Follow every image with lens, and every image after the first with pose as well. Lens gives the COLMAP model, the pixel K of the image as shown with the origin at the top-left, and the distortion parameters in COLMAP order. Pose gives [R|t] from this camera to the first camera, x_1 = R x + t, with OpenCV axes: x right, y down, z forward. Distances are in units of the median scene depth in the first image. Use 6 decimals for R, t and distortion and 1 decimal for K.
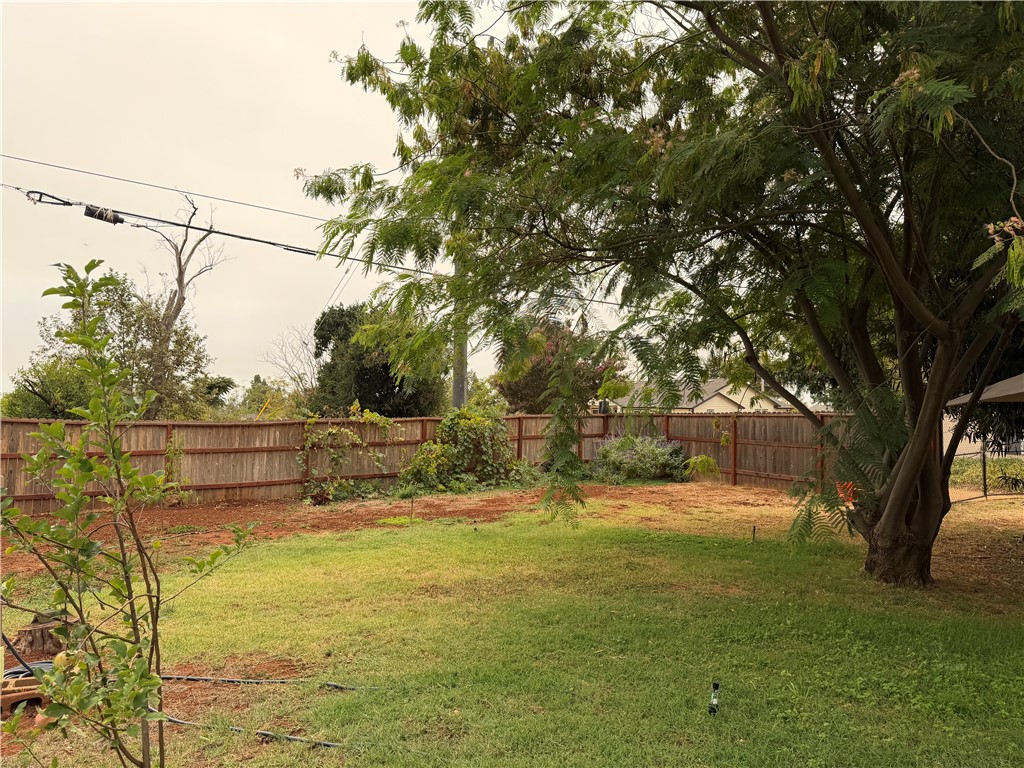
lens RADIAL K [[717.7, 0, 512.1], [0, 717.7, 384.2], [0, 0, 1]] dist [0.005390, -0.006423]
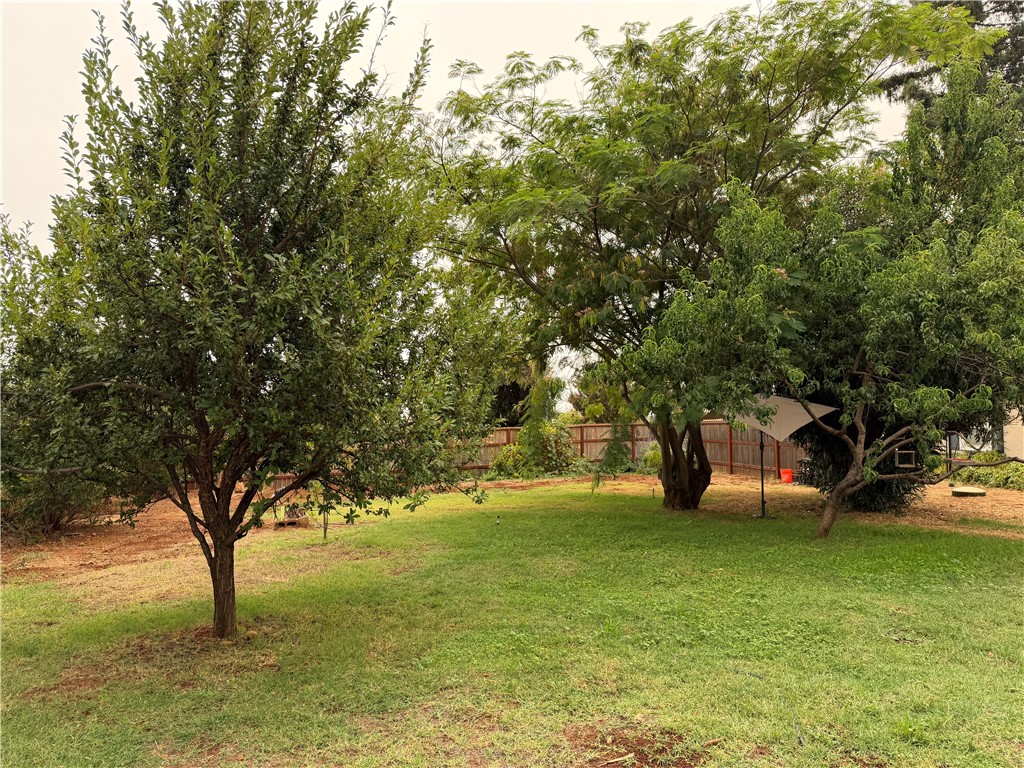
lens RADIAL K [[717.7, 0, 512.0], [0, 717.7, 383.8], [0, 0, 1]] dist [0.005390, -0.006423]
pose [[0.975950, -0.027030, -0.216310, 0.208126], [0.025236, 0.999620, -0.011052, -0.026613], [0.216527, 0.005328, 0.976262, -0.429818]]
